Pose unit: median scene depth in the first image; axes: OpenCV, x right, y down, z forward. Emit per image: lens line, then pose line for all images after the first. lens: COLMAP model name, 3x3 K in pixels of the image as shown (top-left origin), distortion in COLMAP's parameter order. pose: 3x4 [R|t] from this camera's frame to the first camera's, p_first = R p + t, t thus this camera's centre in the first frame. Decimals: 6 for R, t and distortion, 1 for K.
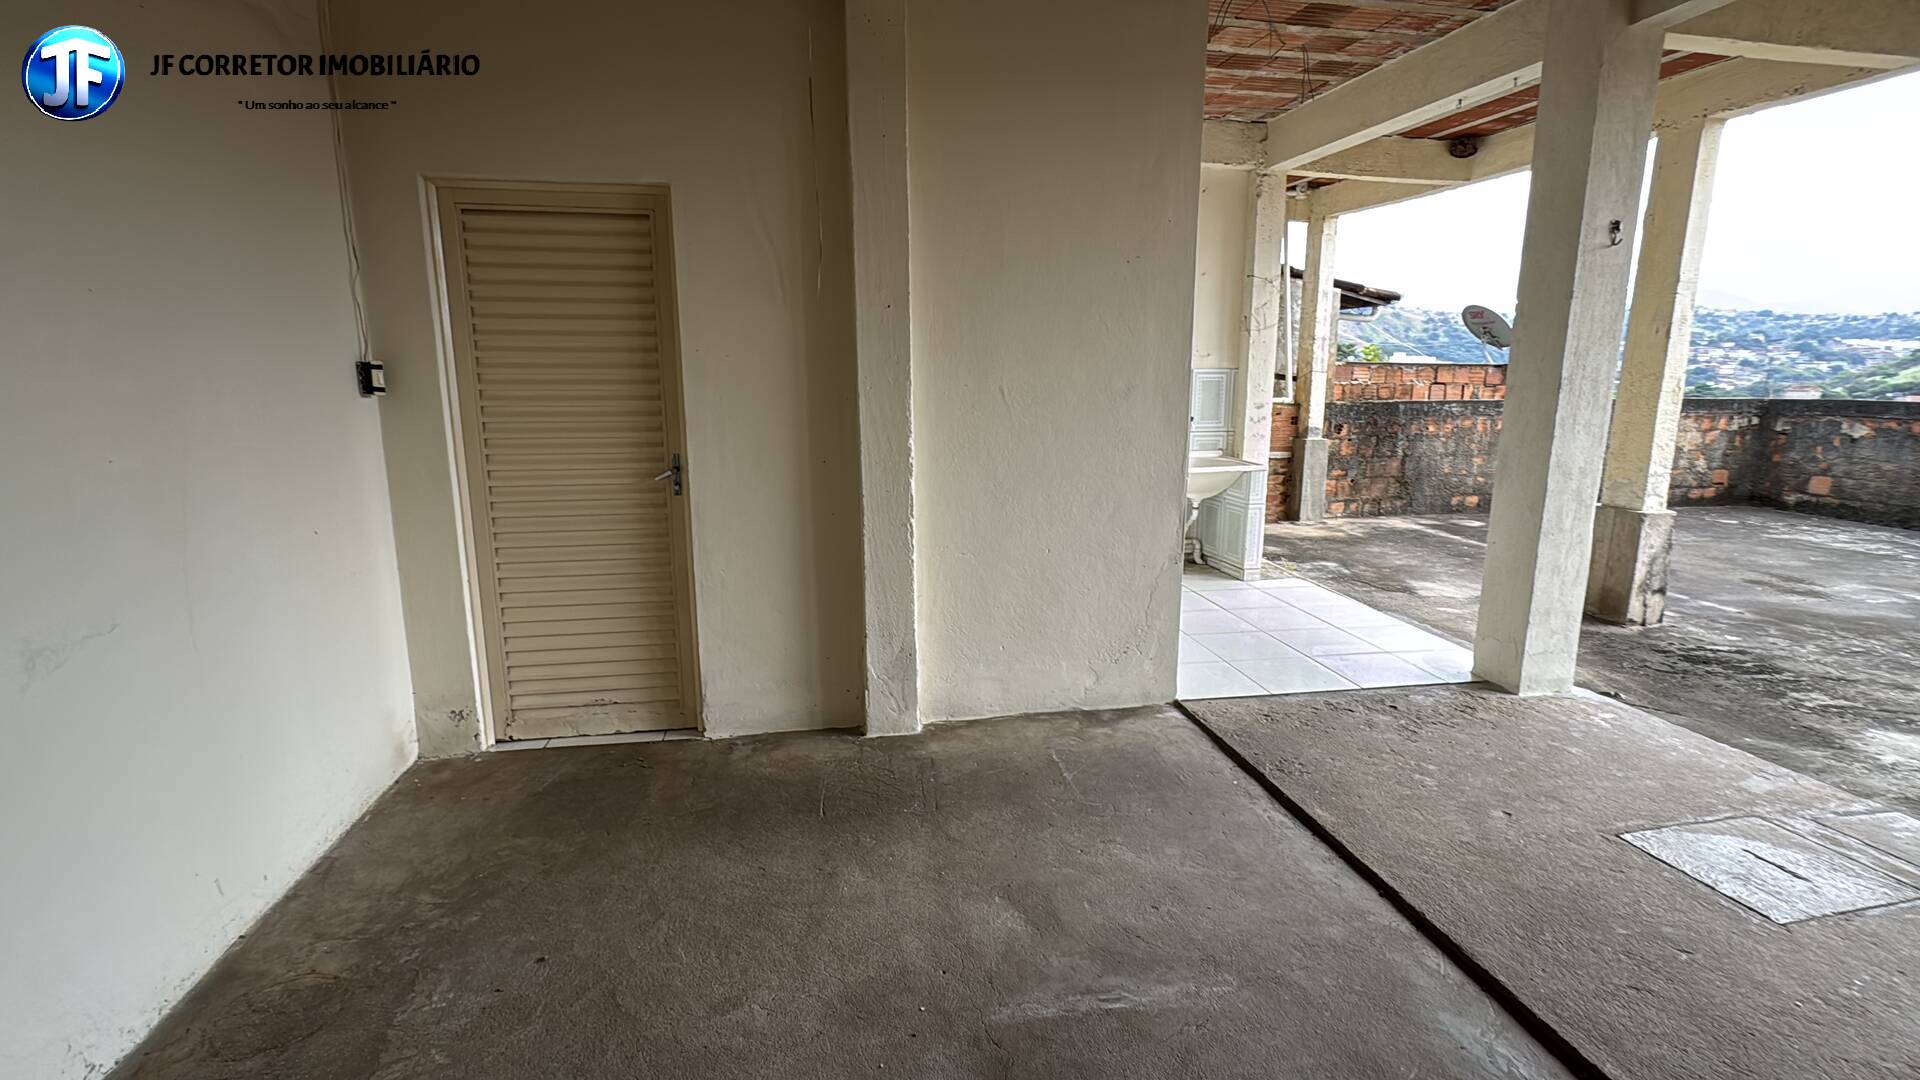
lens RADIAL K [[872.9, 0, 954.7], [0, 872.9, 537.9], [0, 0, 1]] dist [-0.004079, 0.000724]
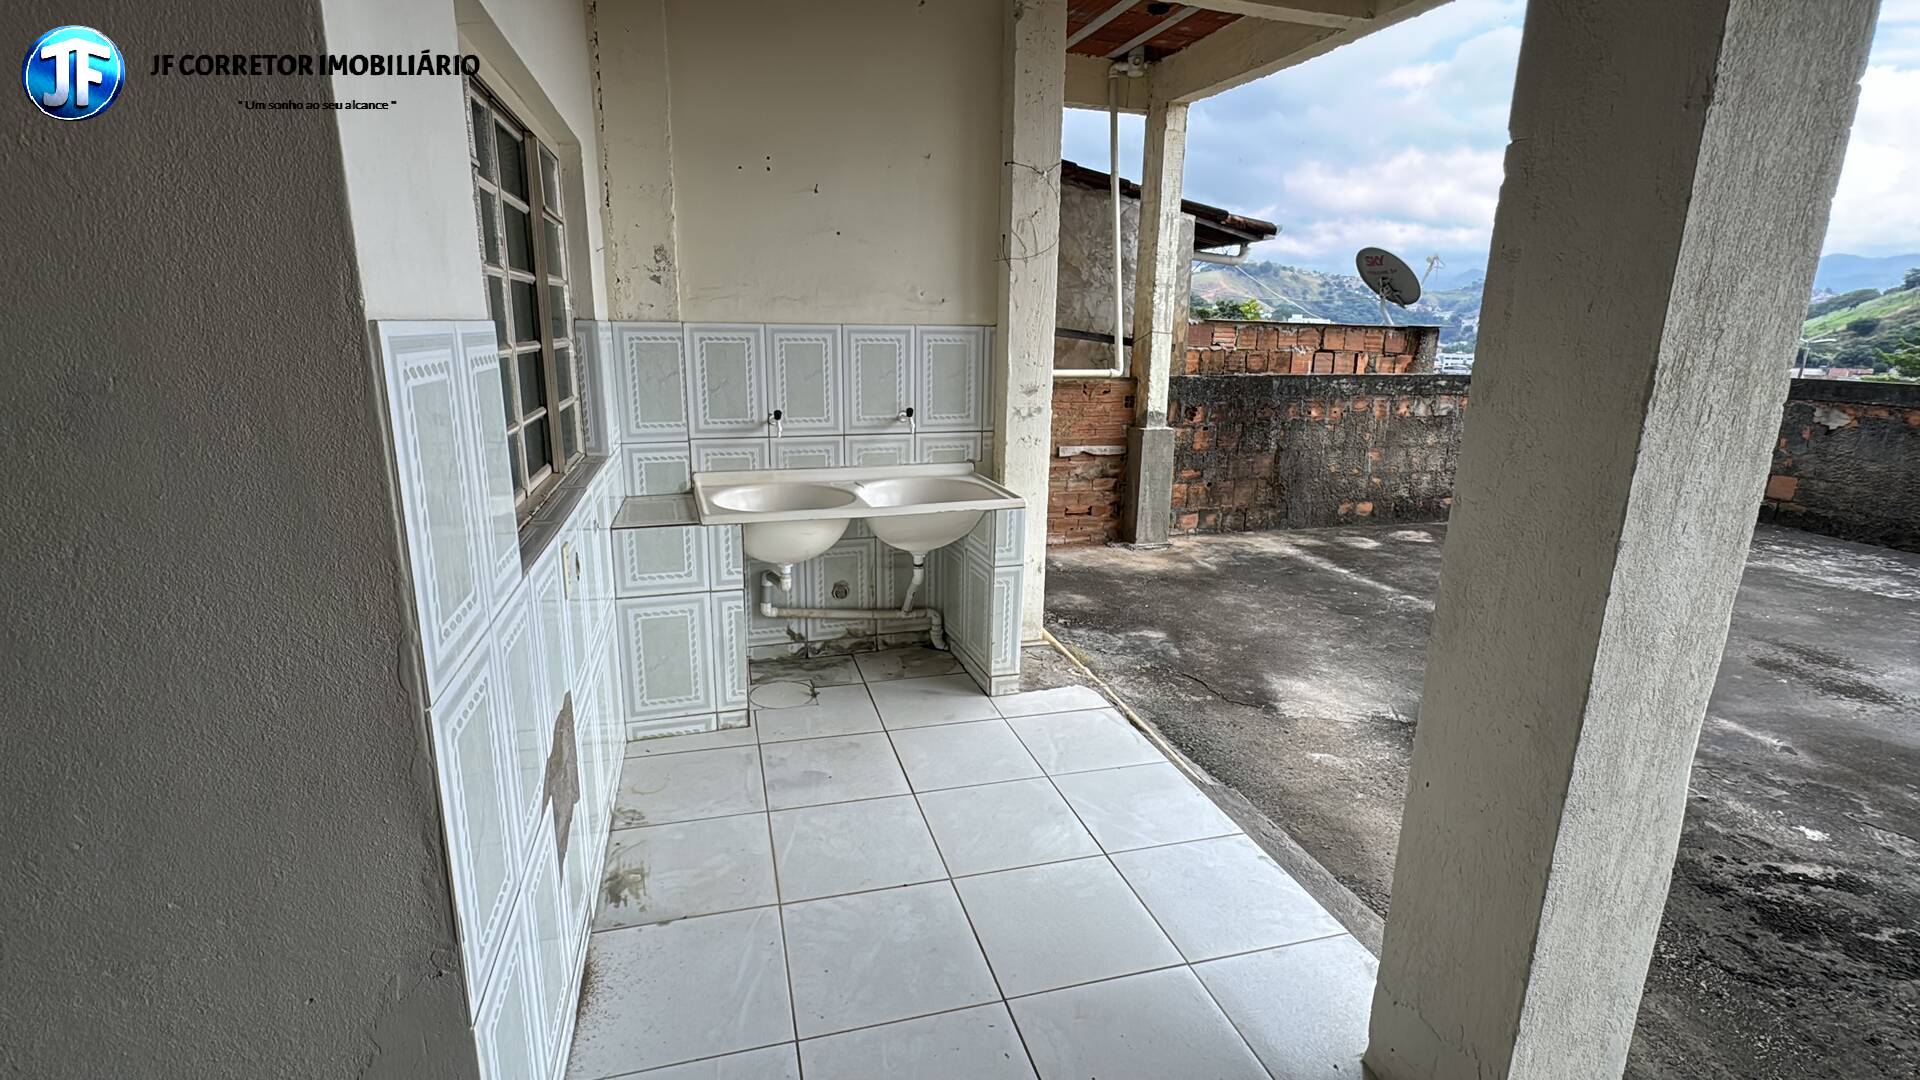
lens RADIAL K [[872.9, 0, 956.0], [0, 872.9, 534.6], [0, 0, 1]] dist [-0.004079, 0.000724]
pose [[0.994826, -0.007586, 0.101306, 0.178121], [0.002973, 0.998955, 0.045614, -0.059712], [-0.101546, -0.045077, 0.993809, 0.307288]]
